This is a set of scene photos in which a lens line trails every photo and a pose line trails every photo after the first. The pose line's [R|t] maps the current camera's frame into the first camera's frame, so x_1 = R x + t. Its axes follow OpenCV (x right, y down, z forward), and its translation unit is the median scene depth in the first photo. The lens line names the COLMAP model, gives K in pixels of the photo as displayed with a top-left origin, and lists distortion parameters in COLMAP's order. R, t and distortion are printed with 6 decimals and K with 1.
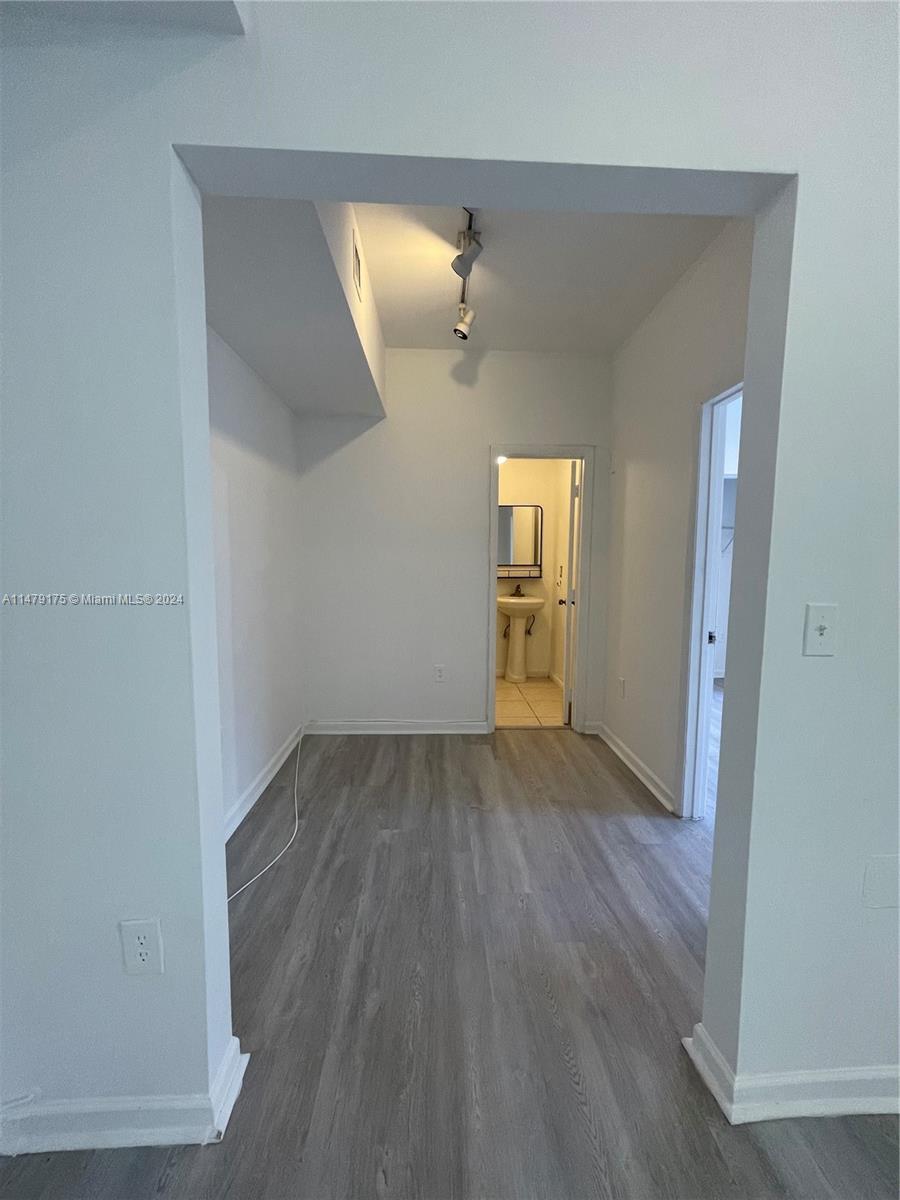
lens RADIAL K [[480.0, 0, 454.5], [0, 480.0, 601.9], [0, 0, 1]] dist [-0.002194, 0.000152]
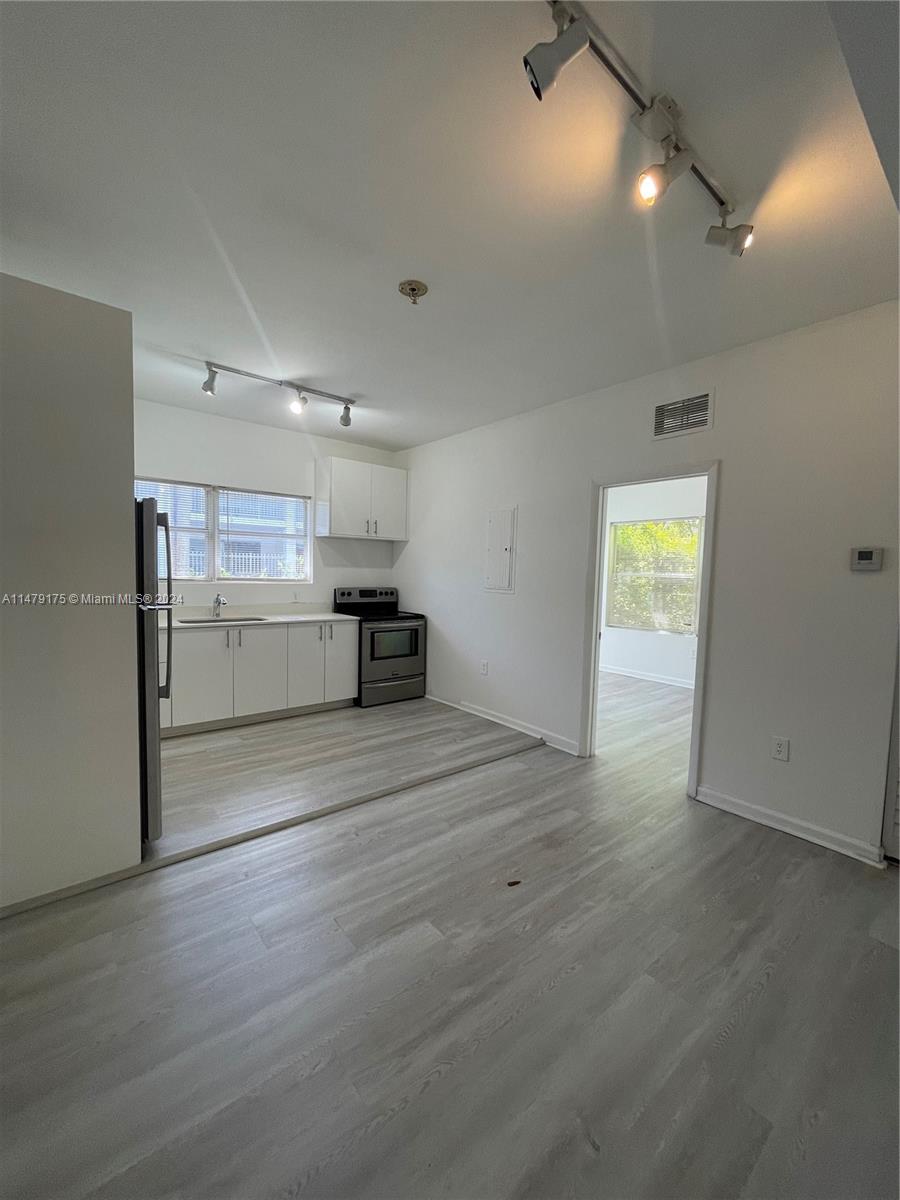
lens RADIAL K [[480.0, 0, 454.5], [0, 480.0, 601.9], [0, 0, 1]] dist [-0.002194, 0.000152]
pose [[-0.605788, -0.059709, 0.793383, -1.168448], [0.047852, 0.992641, 0.111242, -0.230045], [-0.794186, 0.105353, -0.598472, 2.053722]]
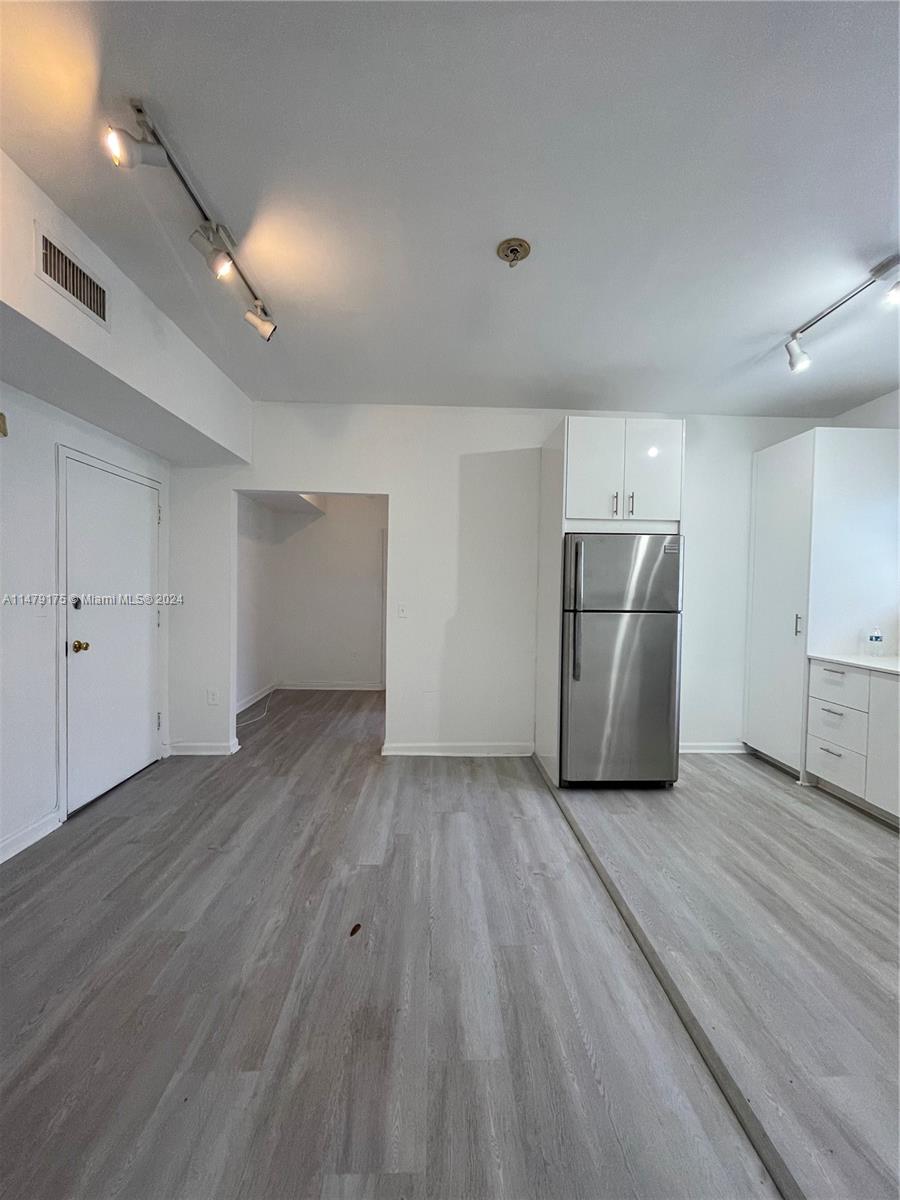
lens RADIAL K [[480.0, 0, 454.5], [0, 480.0, 601.9], [0, 0, 1]] dist [-0.002194, 0.000152]
pose [[0.999713, 0.023877, 0.002046, 0.110334], [-0.023699, 0.997699, -0.063516, 0.020173], [-0.003558, 0.063449, 0.997979, -0.257819]]
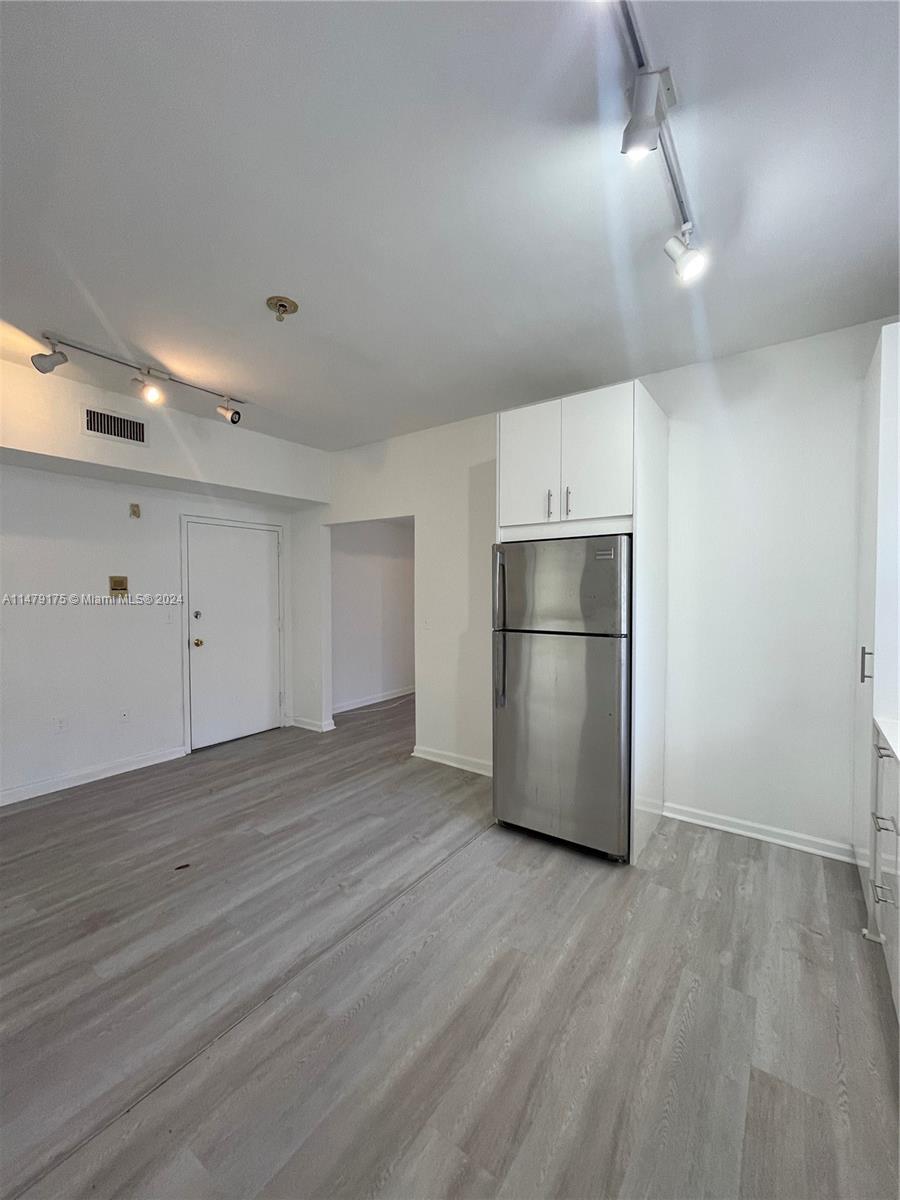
lens RADIAL K [[483.4, 0, 459.2], [0, 483.4, 602.5], [0, 0, 1]] dist [0.000362, 0.000149]
pose [[0.796908, 0.023219, -0.603654, 1.696626], [-0.057321, 0.997659, -0.037298, -0.117952], [0.601375, 0.064325, 0.796373, 0.240650]]
